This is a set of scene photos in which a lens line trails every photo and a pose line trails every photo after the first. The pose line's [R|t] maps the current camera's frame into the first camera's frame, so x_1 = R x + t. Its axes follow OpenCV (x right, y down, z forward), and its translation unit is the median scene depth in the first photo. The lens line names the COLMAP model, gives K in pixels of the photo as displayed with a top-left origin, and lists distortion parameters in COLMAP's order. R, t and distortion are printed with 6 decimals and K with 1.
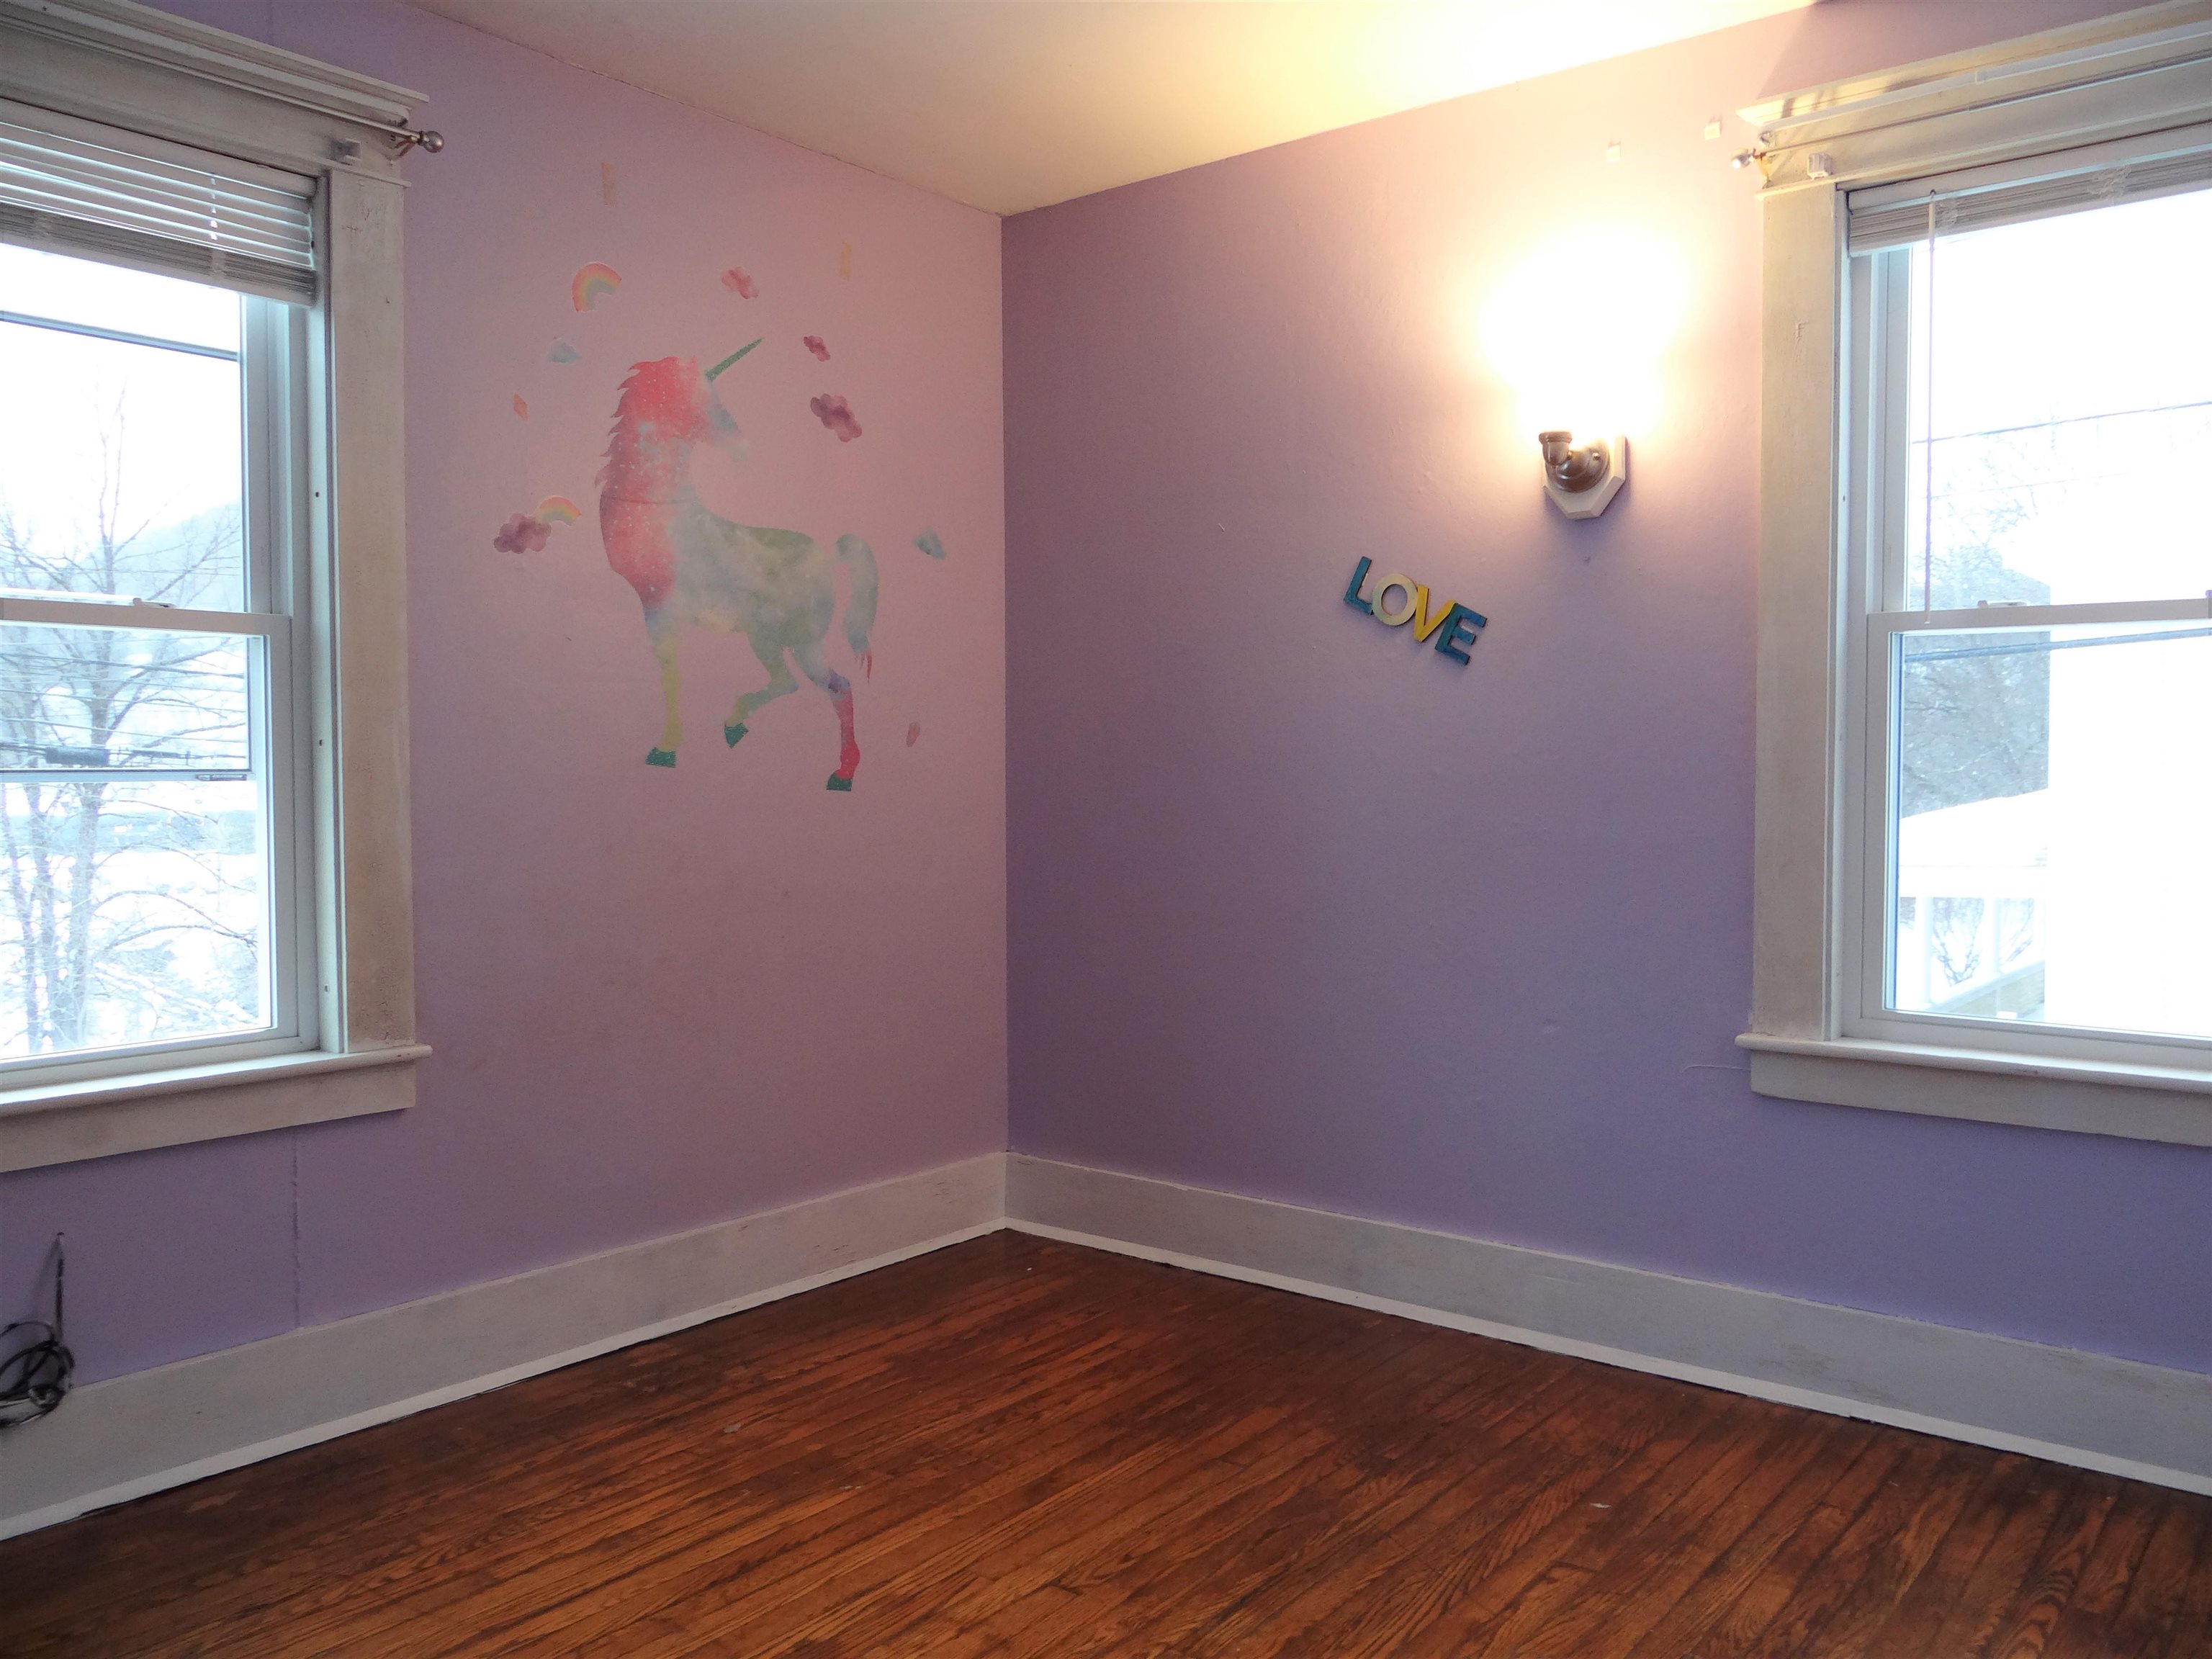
lens RADIAL K [[1748.6, 0, 1082.7], [0, 1748.6, 816.8], [0, 0, 1]] dist [0.006842, 0.002763]
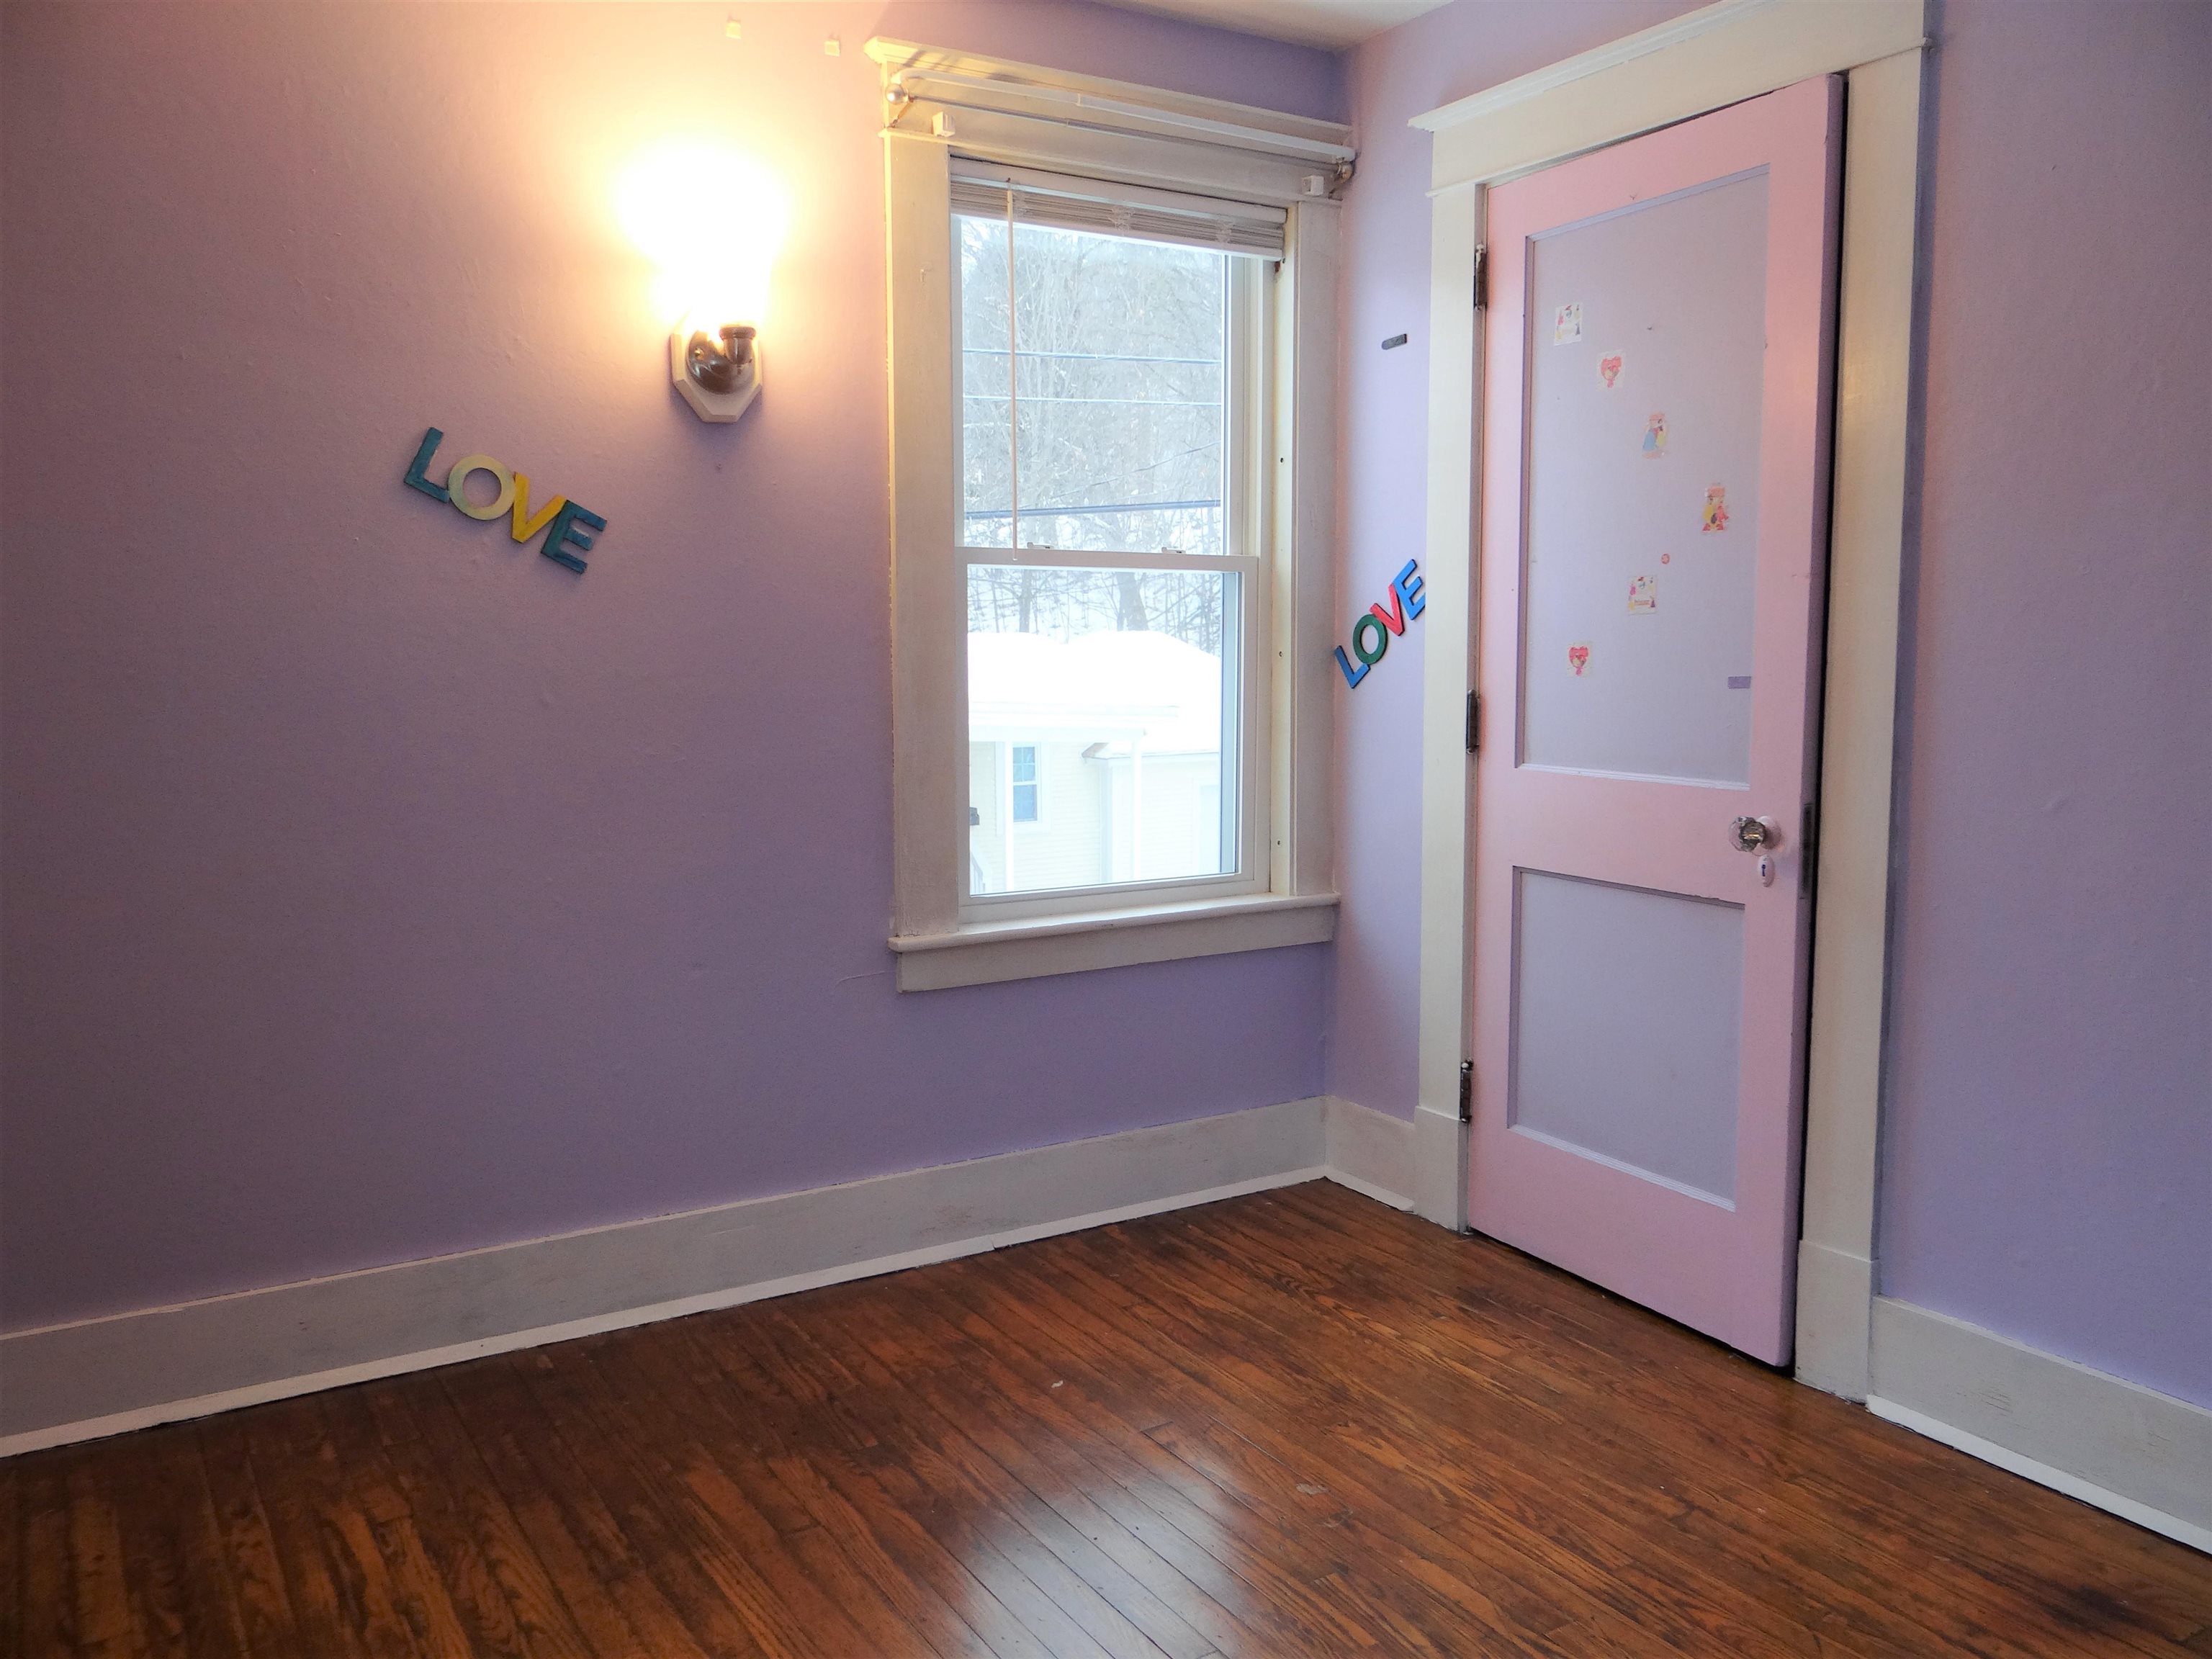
lens RADIAL K [[1734.6, 0, 1105.7], [0, 1734.6, 820.3], [0, 0, 1]] dist [-0.002673, -0.006799]
pose [[0.336372, -0.098386, 0.936576, -0.560180], [0.036309, 0.995143, 0.091499, -0.039205], [-0.941029, 0.003228, 0.338310, 0.525785]]
